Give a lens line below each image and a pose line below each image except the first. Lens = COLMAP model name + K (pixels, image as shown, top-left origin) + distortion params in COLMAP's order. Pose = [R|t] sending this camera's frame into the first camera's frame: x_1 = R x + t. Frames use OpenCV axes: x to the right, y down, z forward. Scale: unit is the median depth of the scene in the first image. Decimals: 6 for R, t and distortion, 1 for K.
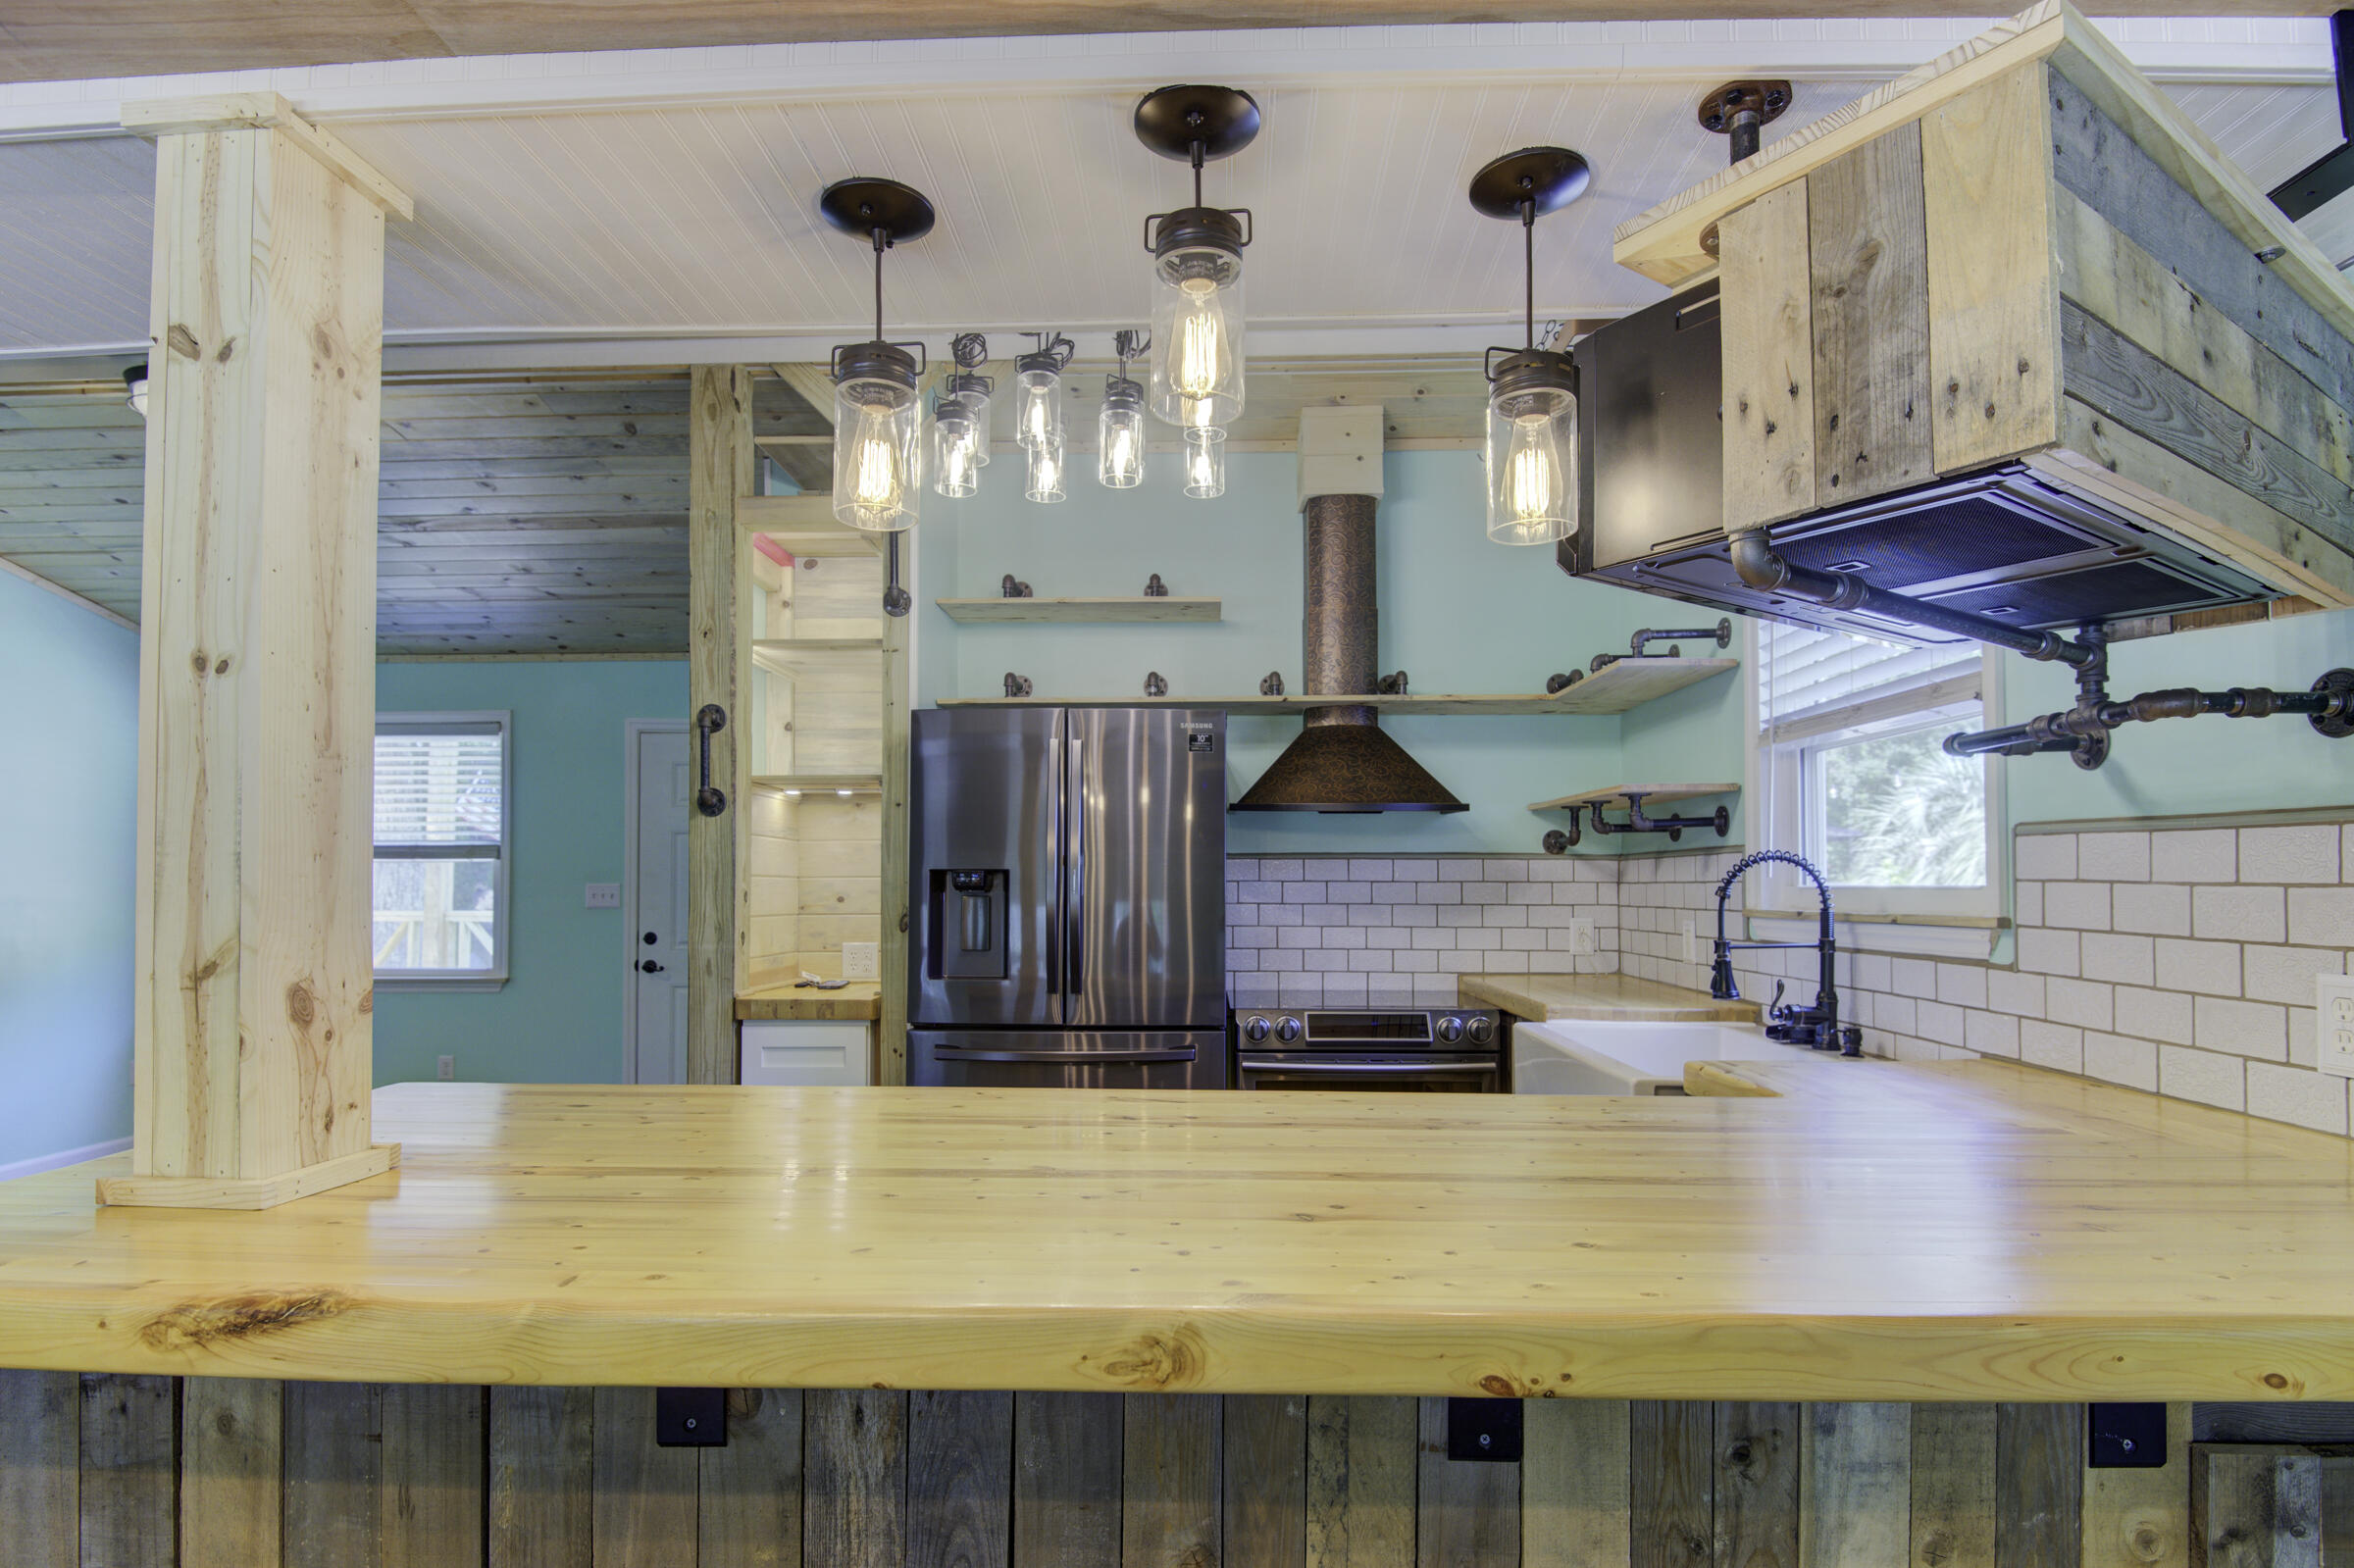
lens RADIAL K [[1197.5, 0, 1182.0], [0, 1197.5, 855.6], [0, 0, 1]] dist [0.015932, -0.018051]
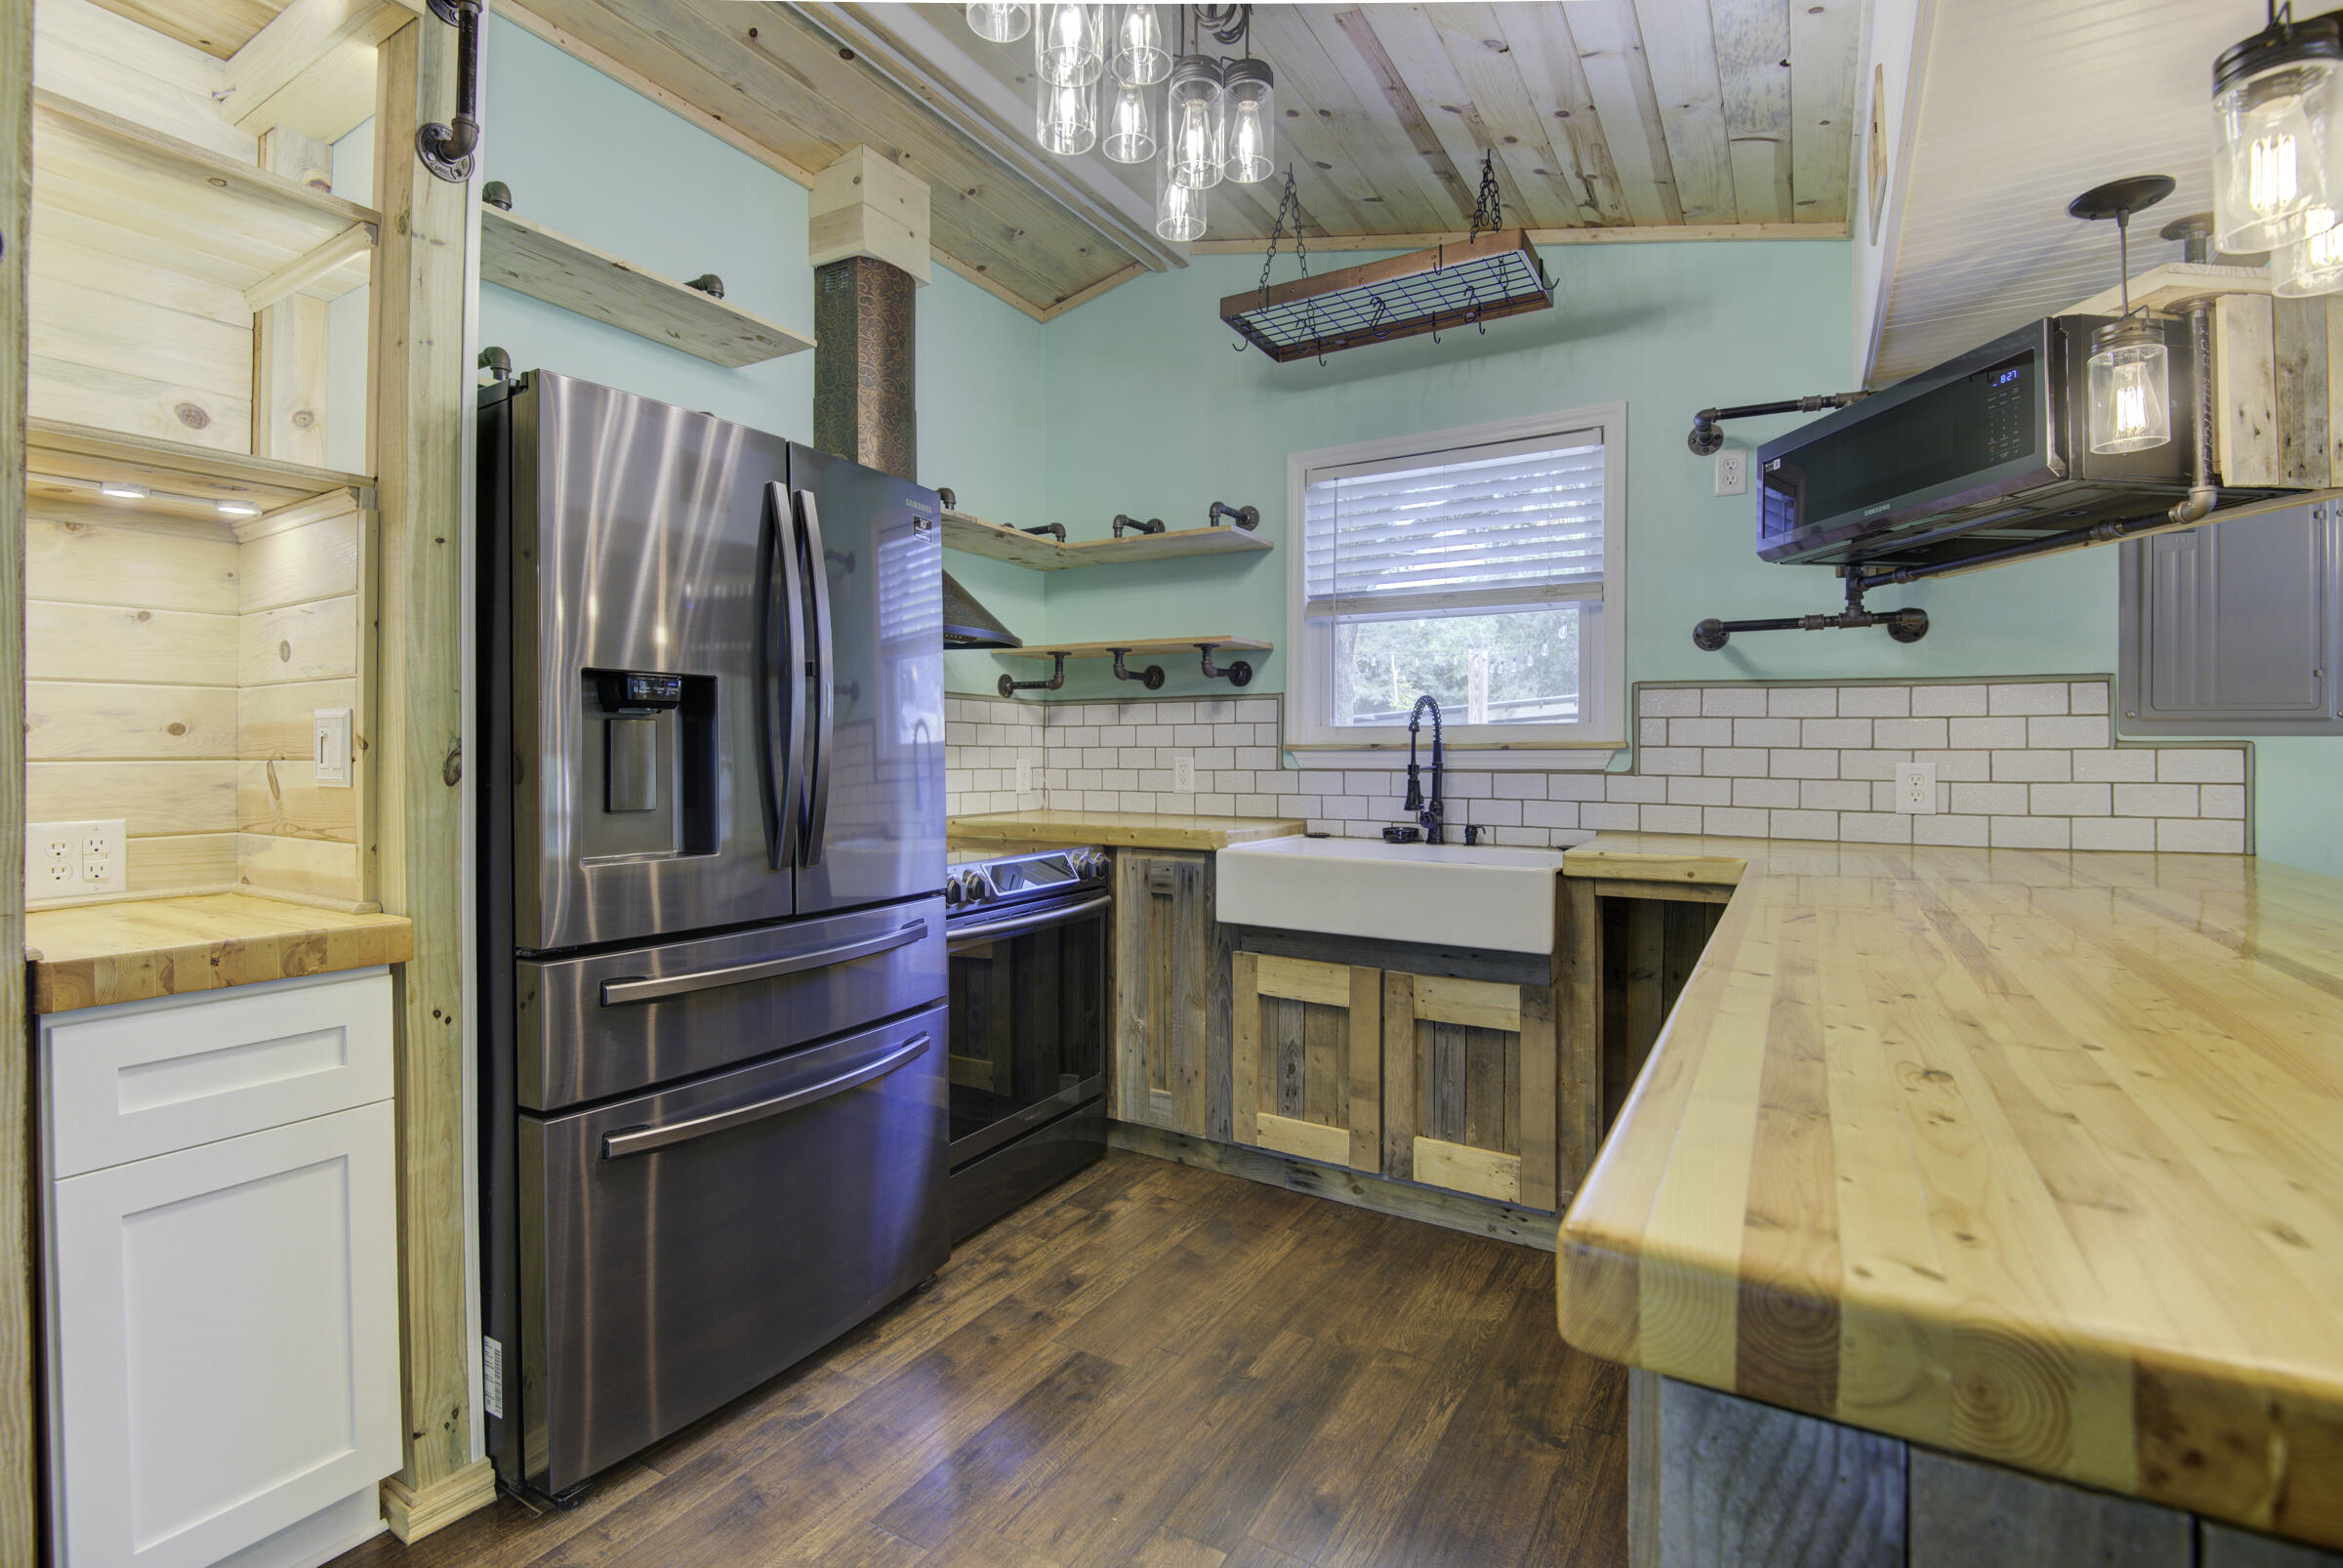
lens RADIAL K [[1069.4, 0, 1144.6], [0, 1069.4, 753.0], [0, 0, 1]] dist [0.009621, -0.016894]
pose [[0.493910, -0.000435, 0.869513, -0.495670], [-0.022496, 0.999659, 0.013278, 0.036343], [-0.869222, -0.026119, 0.493732, 0.502583]]
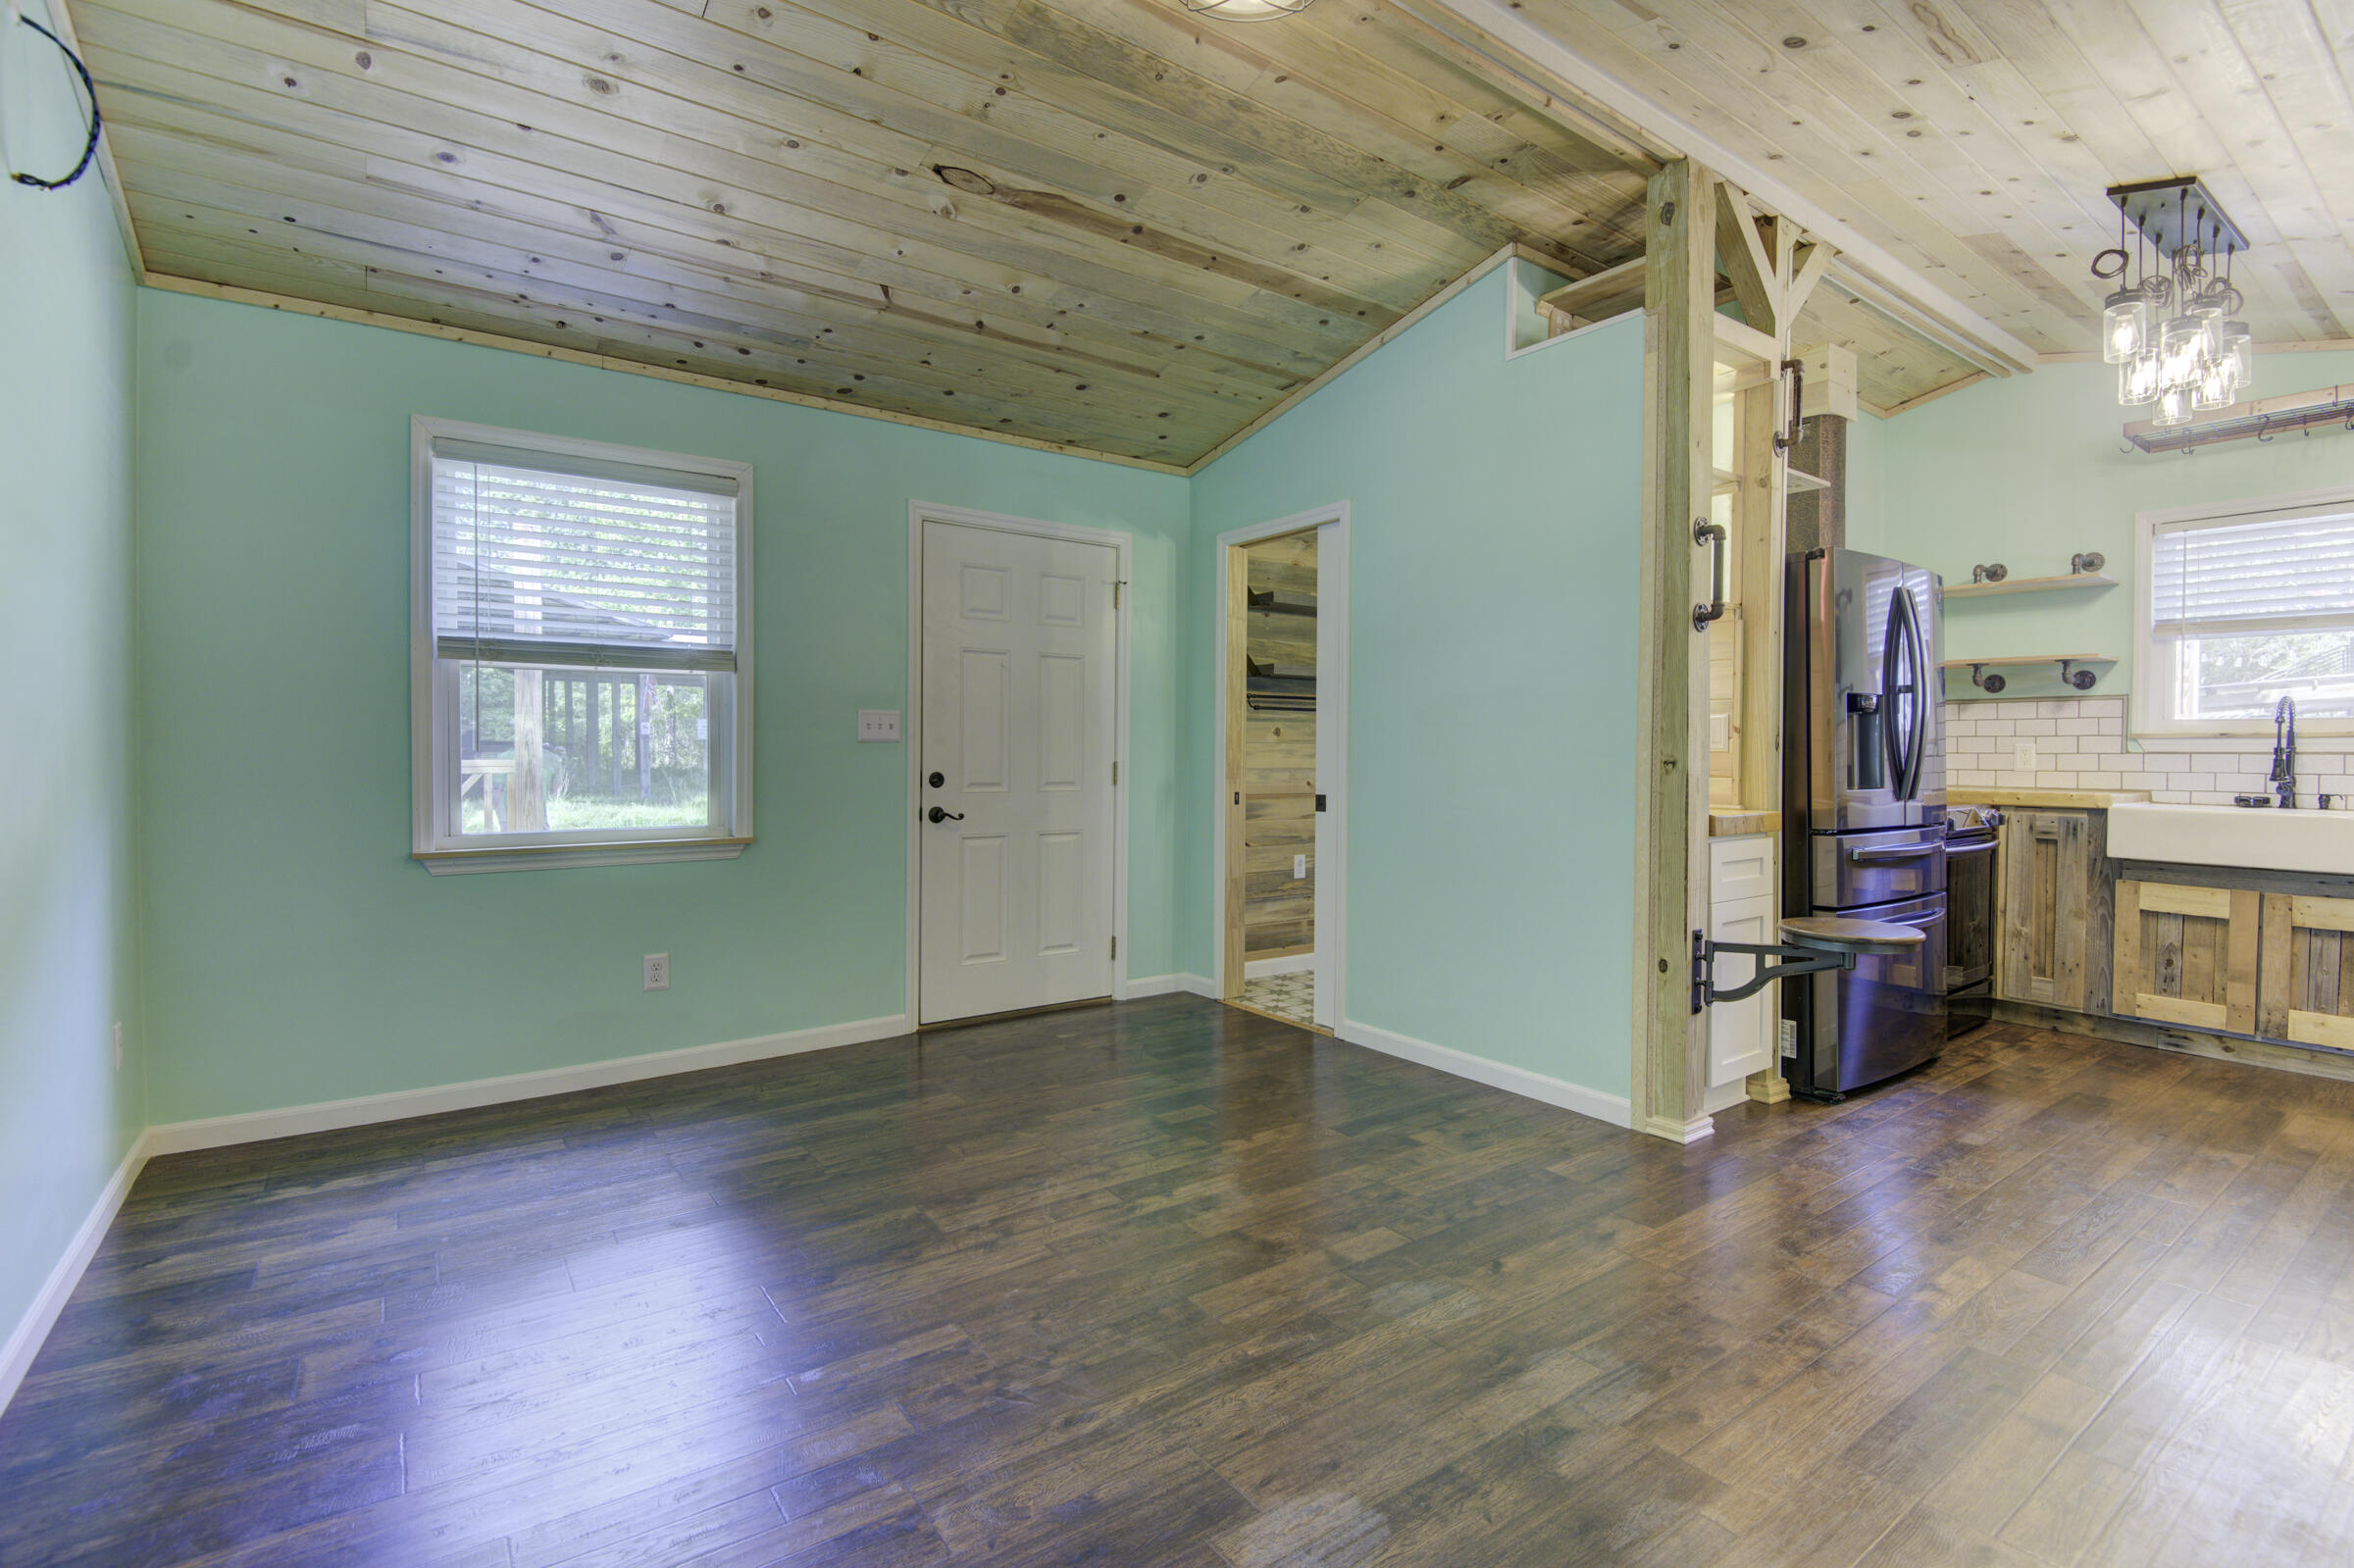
lens RADIAL K [[1075.9, 0, 1178.0], [0, 1075.9, 774.0], [0, 0, 1]] dist [0.003413, -0.016058]
pose [[0.790883, -0.010343, 0.611880, -1.266159], [-0.017808, 0.999045, 0.039906, 0.055835], [-0.611708, -0.042457, 0.789944, 0.557660]]
